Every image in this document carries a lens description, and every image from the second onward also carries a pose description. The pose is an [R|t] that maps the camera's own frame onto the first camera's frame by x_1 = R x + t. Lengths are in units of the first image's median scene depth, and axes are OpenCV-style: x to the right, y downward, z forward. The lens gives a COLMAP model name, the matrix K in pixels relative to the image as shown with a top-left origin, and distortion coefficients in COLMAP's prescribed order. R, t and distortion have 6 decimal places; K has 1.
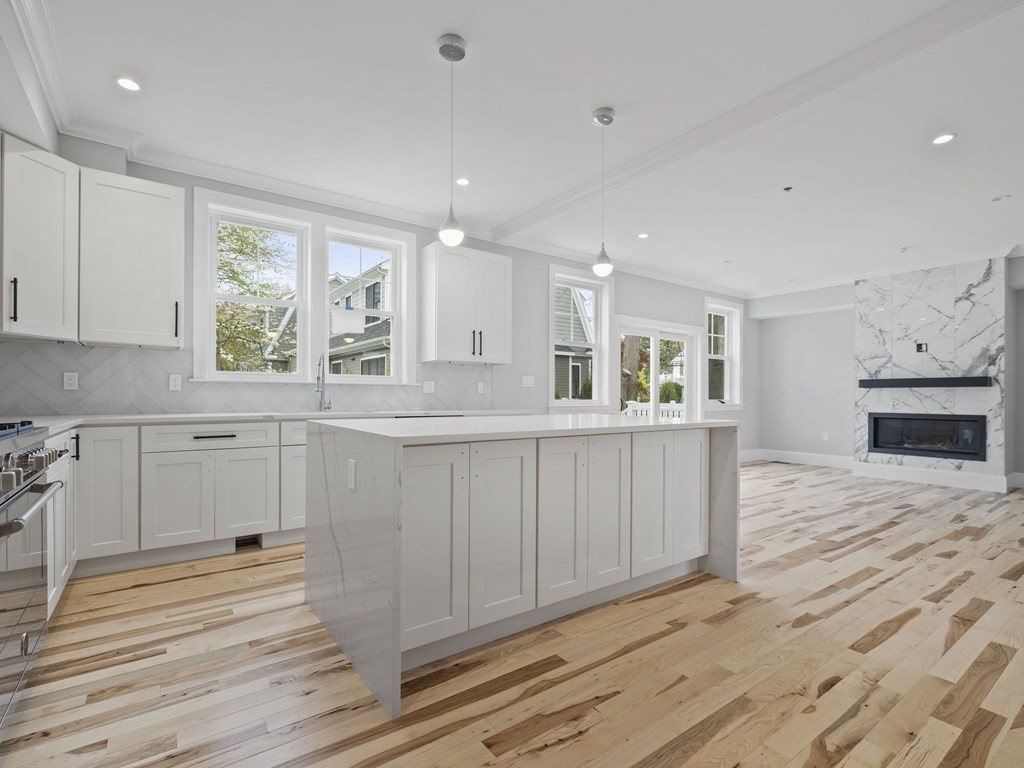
lens RADIAL K [[485.2, 0, 512.0], [0, 485.2, 384.0], [0, 0, 1]] dist [0.001072, 0.000263]
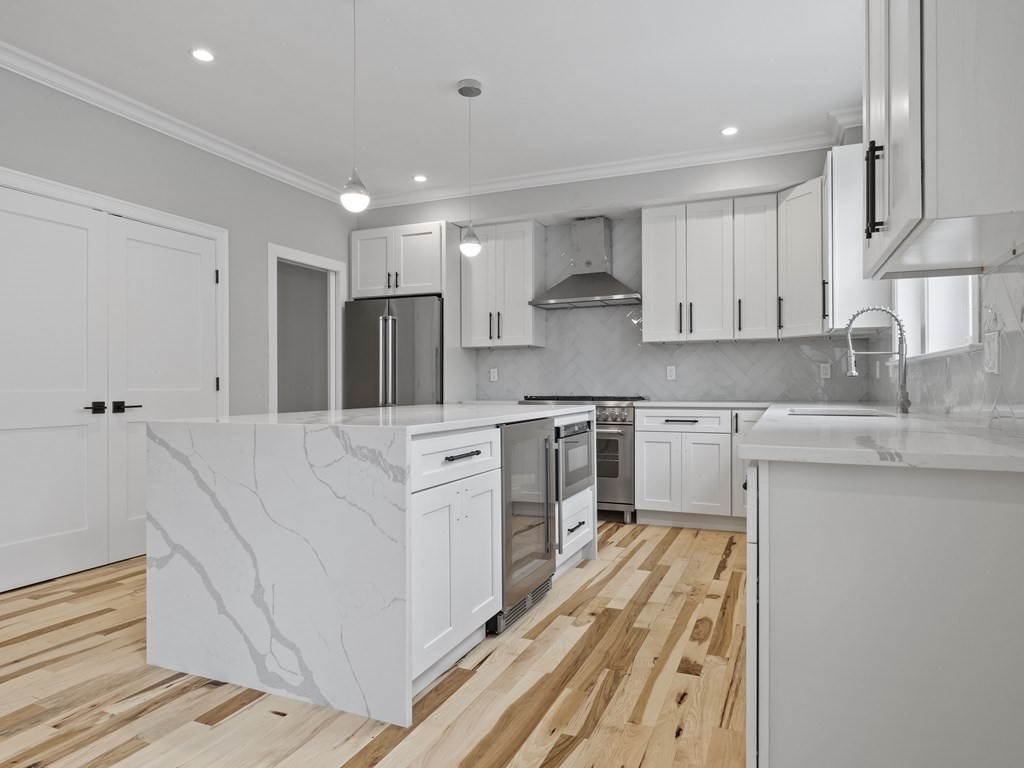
lens RADIAL K [[635.5, 0, 512.0], [0, 635.5, 384.0], [0, 0, 1]] dist [0.000399, 0.000032]
pose [[-0.861033, -0.005281, -0.508522, 0.232574], [0.007652, 0.999698, -0.023340, 0.024423], [0.508492, -0.023988, -0.860733, 0.964395]]
